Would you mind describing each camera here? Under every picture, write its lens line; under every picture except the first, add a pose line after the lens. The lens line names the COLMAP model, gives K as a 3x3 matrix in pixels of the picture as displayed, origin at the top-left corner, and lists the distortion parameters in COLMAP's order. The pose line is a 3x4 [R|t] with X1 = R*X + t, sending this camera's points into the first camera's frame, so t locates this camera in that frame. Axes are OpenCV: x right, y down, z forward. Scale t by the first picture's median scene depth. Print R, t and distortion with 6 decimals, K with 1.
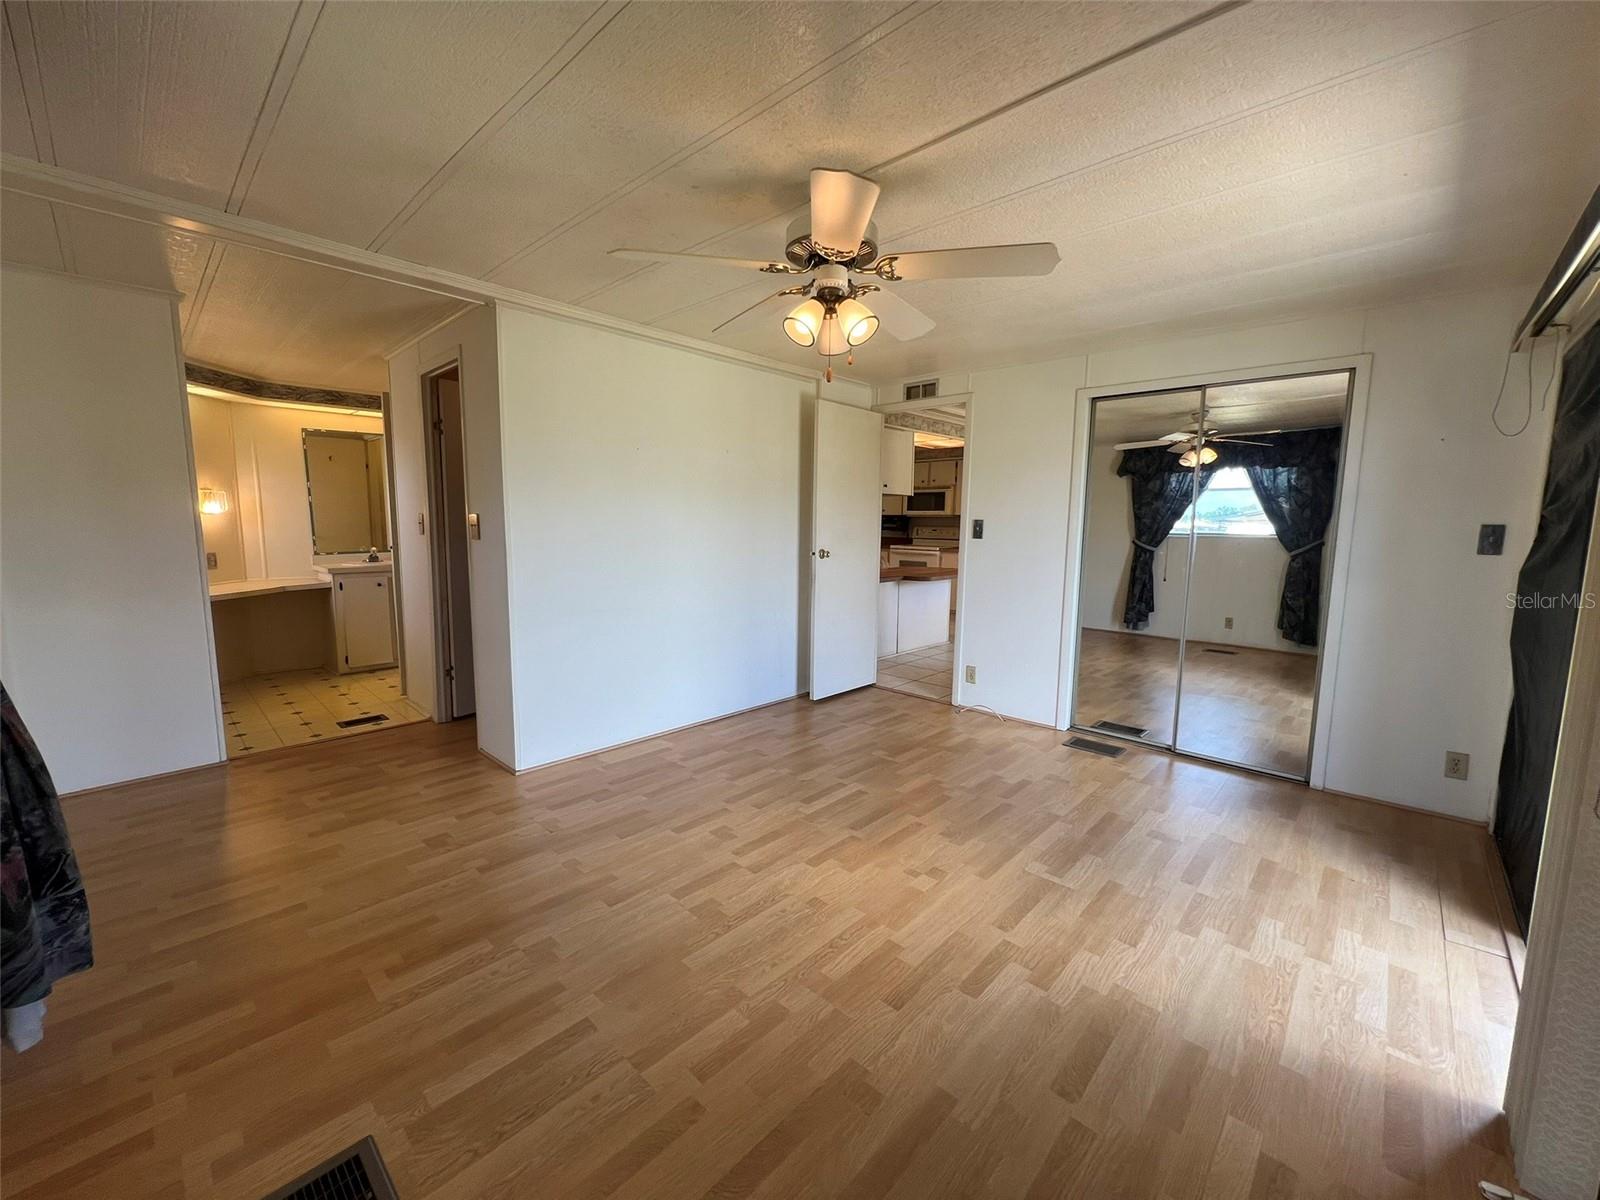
lens RADIAL K [[641.0, 0, 797.4], [0, 641.0, 598.8], [0, 0, 1]] dist [-0.008388, 0.002351]
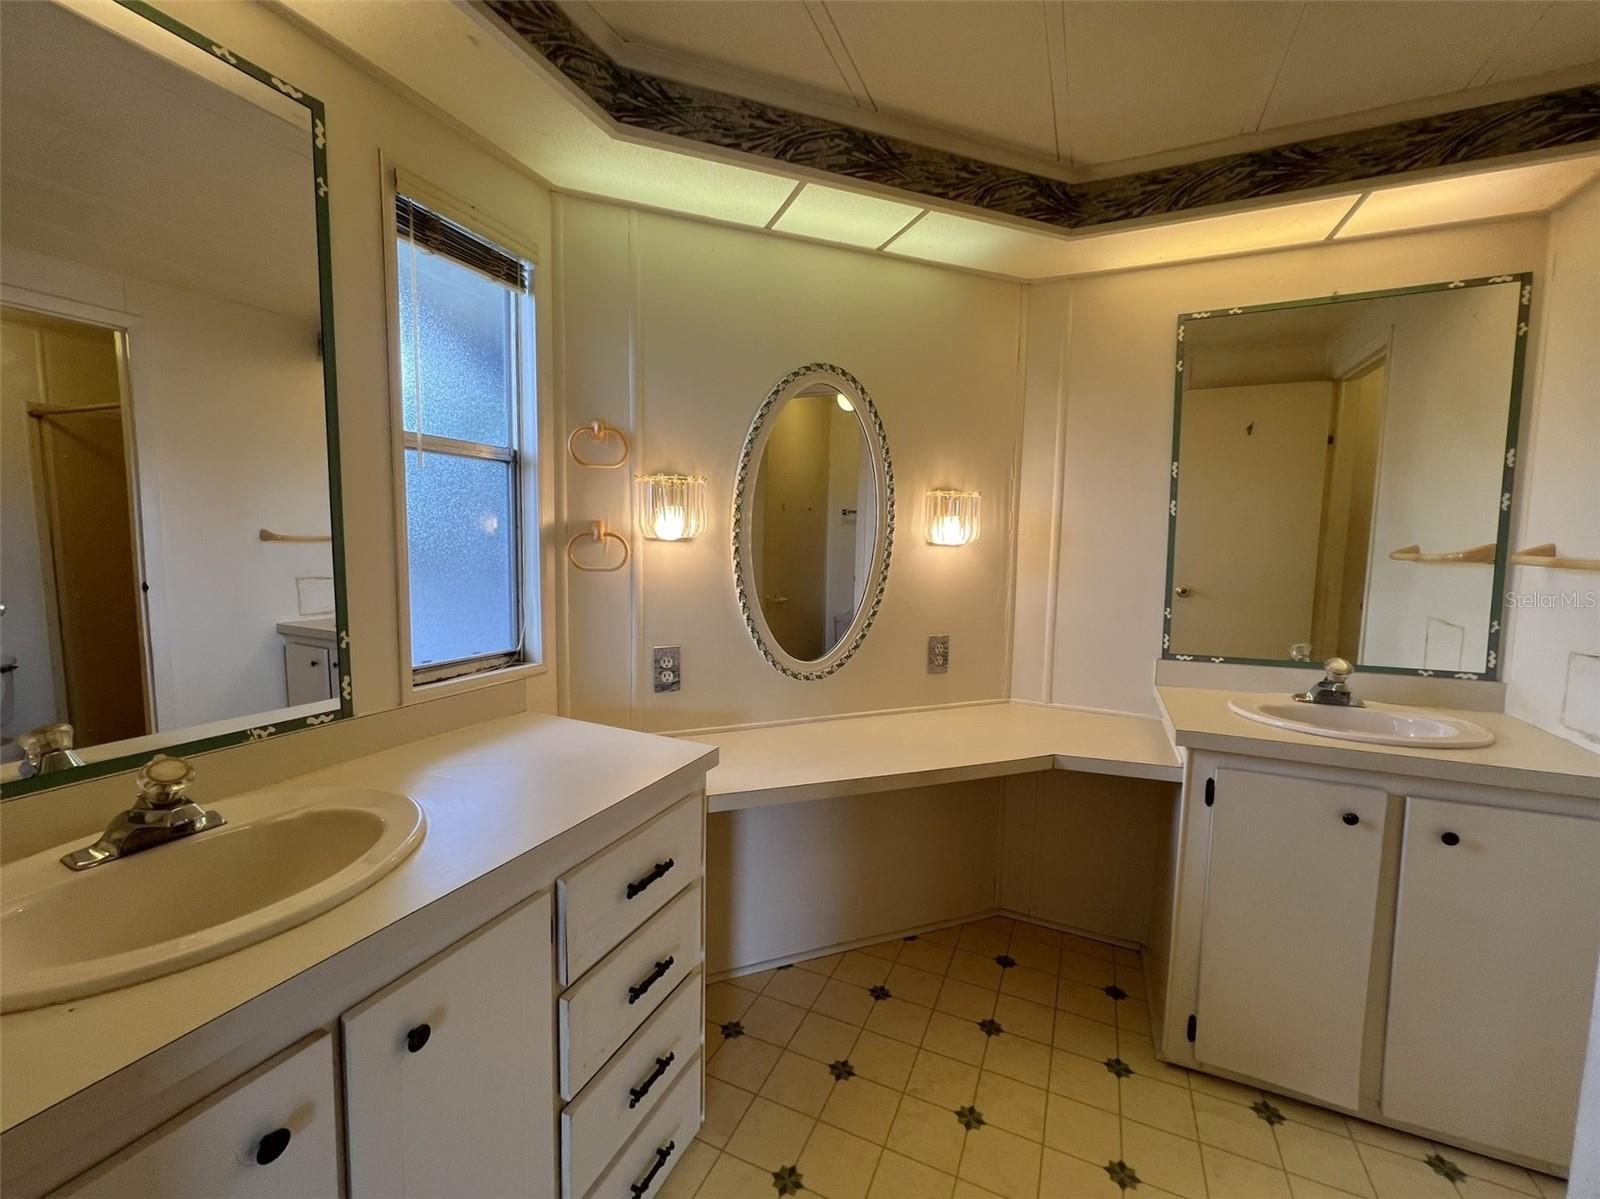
lens RADIAL K [[641.0, 0, 813.7], [0, 641.0, 598.0], [0, 0, 1]] dist [-0.008388, 0.002351]
pose [[0.339125, 0.079114, -0.937409, -0.503871], [-0.129761, 0.990867, 0.036682, -0.095550], [0.931749, 0.109199, 0.346293, 0.712866]]
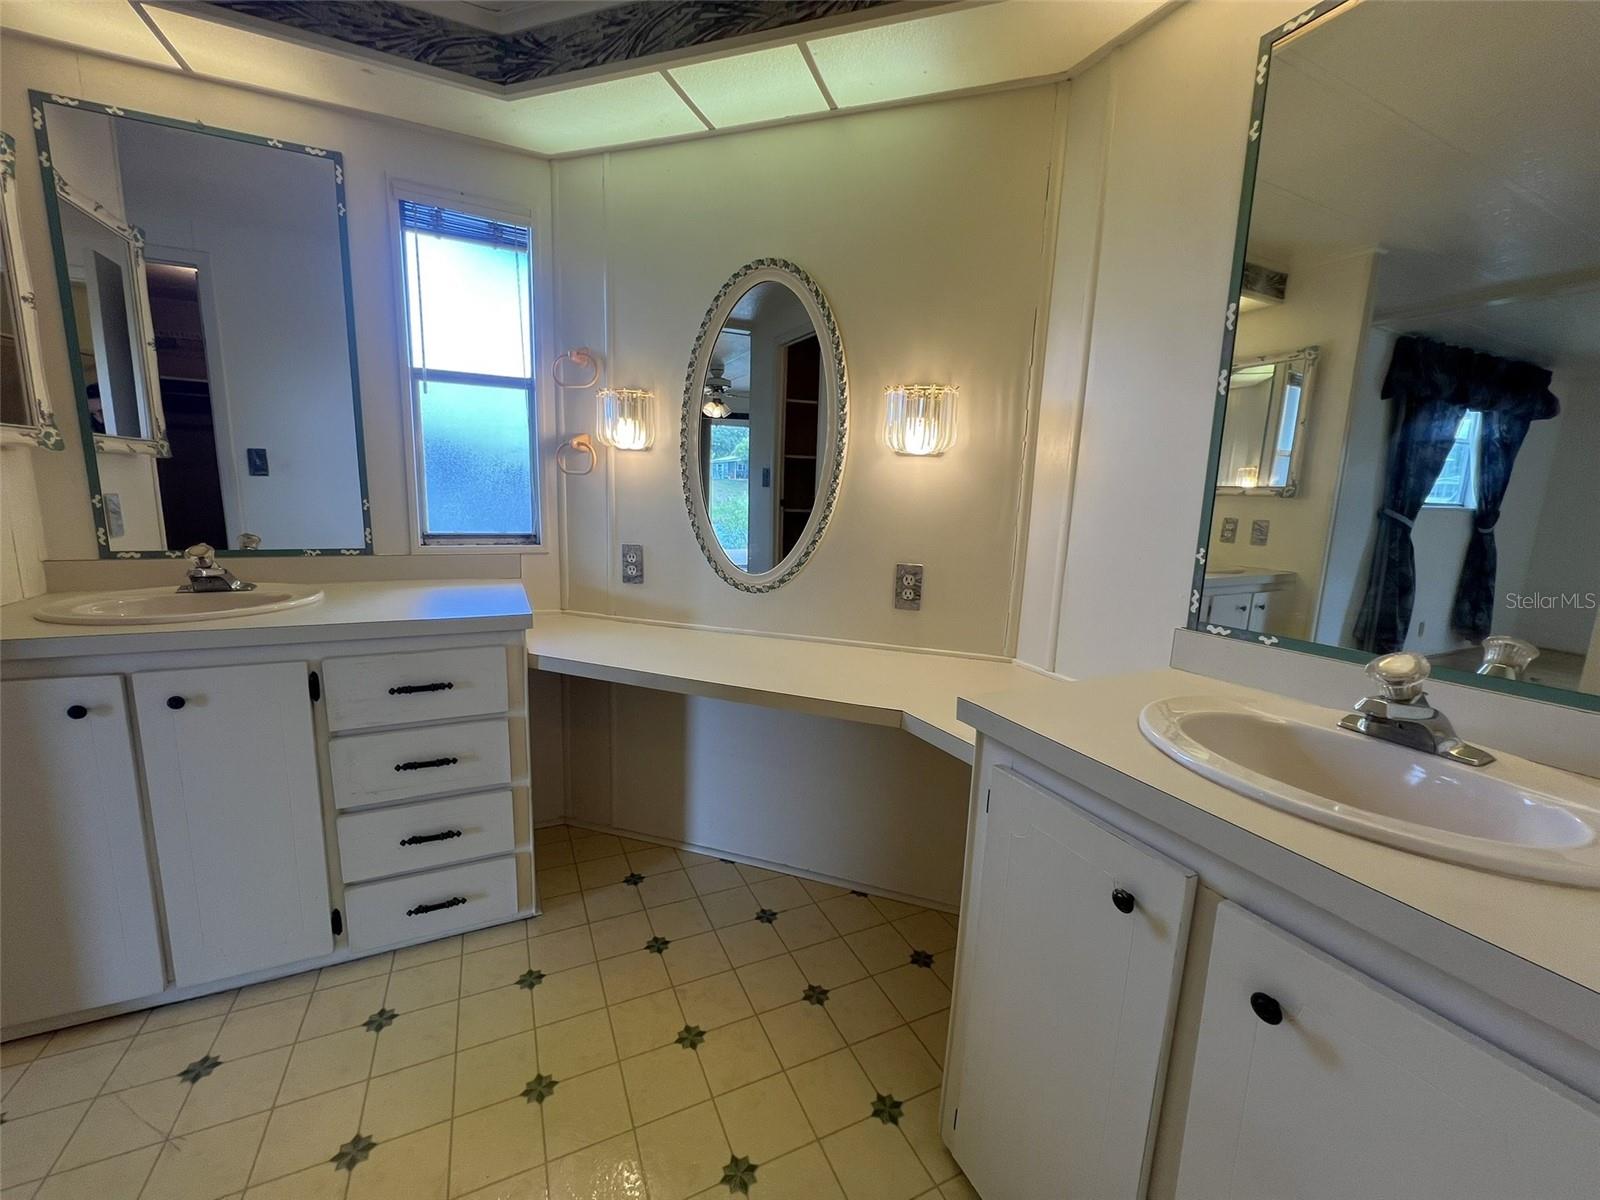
lens RADIAL K [[641.0, 0, 812.6], [0, 641.0, 598.9], [0, 0, 1]] dist [-0.008388, 0.002351]
pose [[-0.342747, 0.139339, -0.929037, -0.516785], [-0.153798, 0.967273, 0.201814, -0.110663], [0.926753, 0.212055, -0.310100, 0.990753]]
